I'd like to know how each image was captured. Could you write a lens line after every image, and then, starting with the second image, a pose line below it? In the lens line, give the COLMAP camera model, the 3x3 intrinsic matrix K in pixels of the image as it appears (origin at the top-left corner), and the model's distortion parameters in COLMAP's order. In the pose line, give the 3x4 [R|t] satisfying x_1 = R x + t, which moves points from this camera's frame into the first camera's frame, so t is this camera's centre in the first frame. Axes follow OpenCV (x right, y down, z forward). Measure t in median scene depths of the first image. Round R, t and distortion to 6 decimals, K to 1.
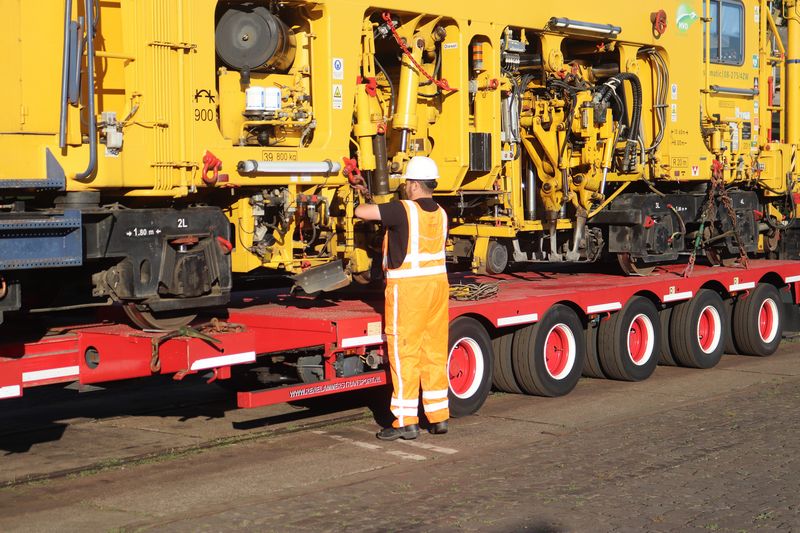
lens RADIAL K [[1452.2, 0, 400.0], [0, 1452.2, 266.5], [0, 0, 1]] dist [-0.012069, 0.108270]
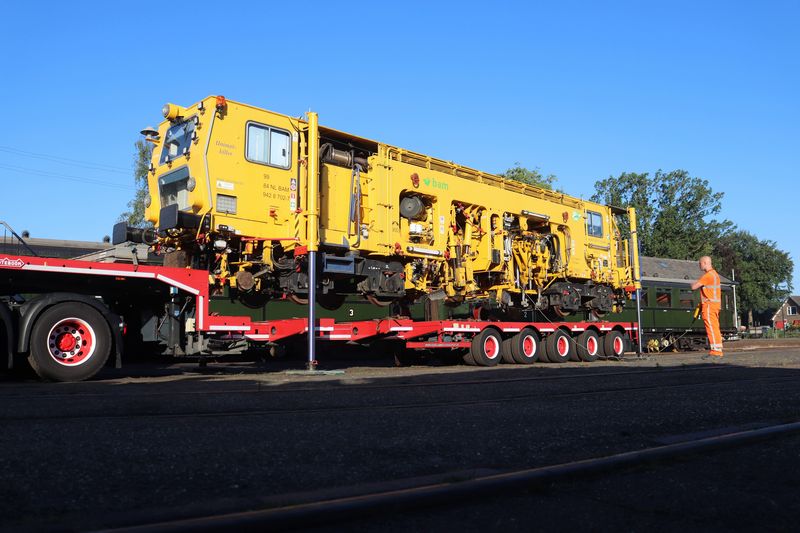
lens RADIAL K [[653.8, 0, 400.0], [0, 653.8, 266.5], [0, 0, 1]] dist [-0.101116, 0.001878]
pose [[0.991672, -0.013037, -0.128127, 0.035110], [-0.009904, 0.984197, -0.176800, 0.166300], [0.128407, 0.176596, 0.975872, -0.226466]]
